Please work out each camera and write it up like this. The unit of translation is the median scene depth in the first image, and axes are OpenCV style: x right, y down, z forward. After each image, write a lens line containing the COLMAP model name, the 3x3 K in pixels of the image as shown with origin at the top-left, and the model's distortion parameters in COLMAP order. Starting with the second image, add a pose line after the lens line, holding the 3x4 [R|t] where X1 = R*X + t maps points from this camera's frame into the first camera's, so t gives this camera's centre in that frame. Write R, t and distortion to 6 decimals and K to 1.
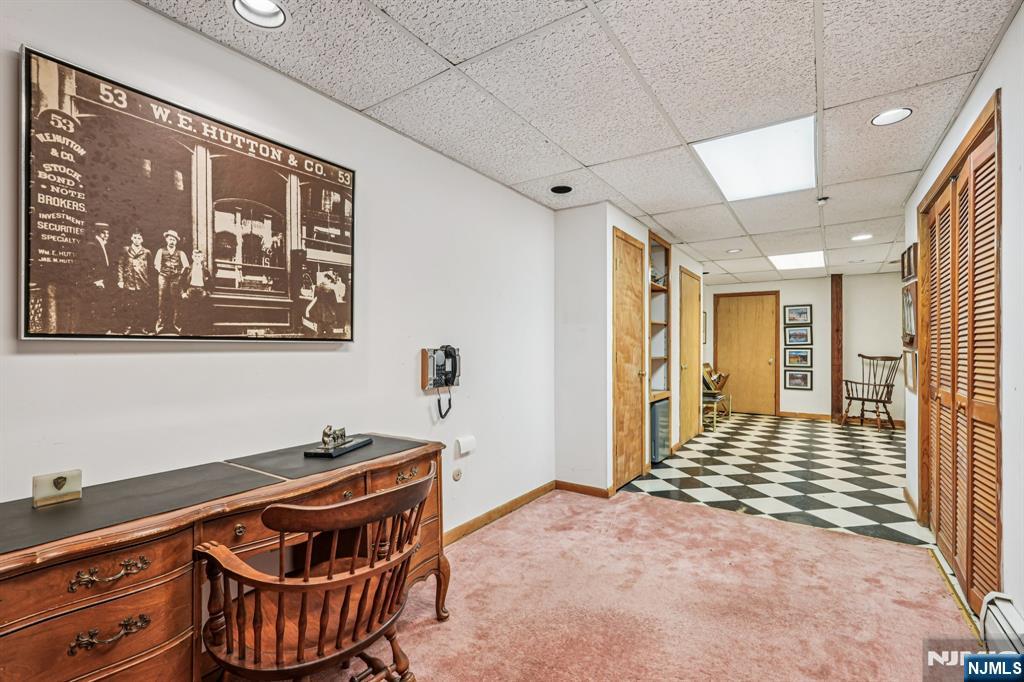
lens RADIAL K [[455.6, 0, 516.5], [0, 455.6, 349.1], [0, 0, 1]] dist [-0.016982, 0.006520]
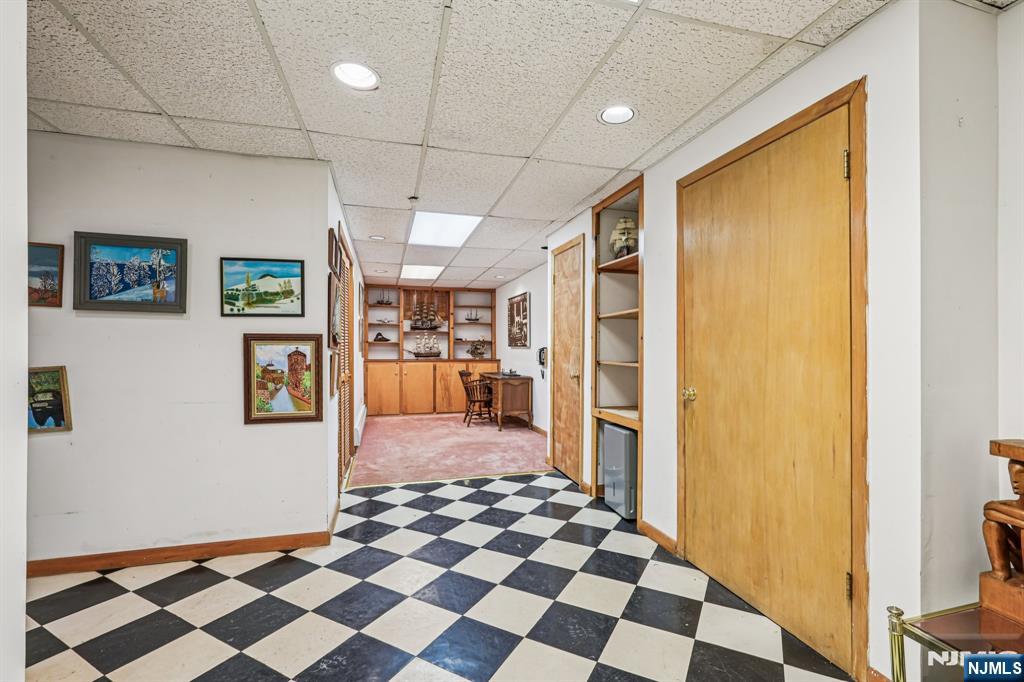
lens RADIAL K [[455.6, 0, 513.1], [0, 455.6, 343.7], [0, 0, 1]] dist [-0.016982, 0.006520]
pose [[-0.639044, -0.000018, -0.769170, 1.327233], [0.009088, 0.999930, -0.007574, -0.009218], [0.769117, -0.011830, -0.638999, 1.837549]]
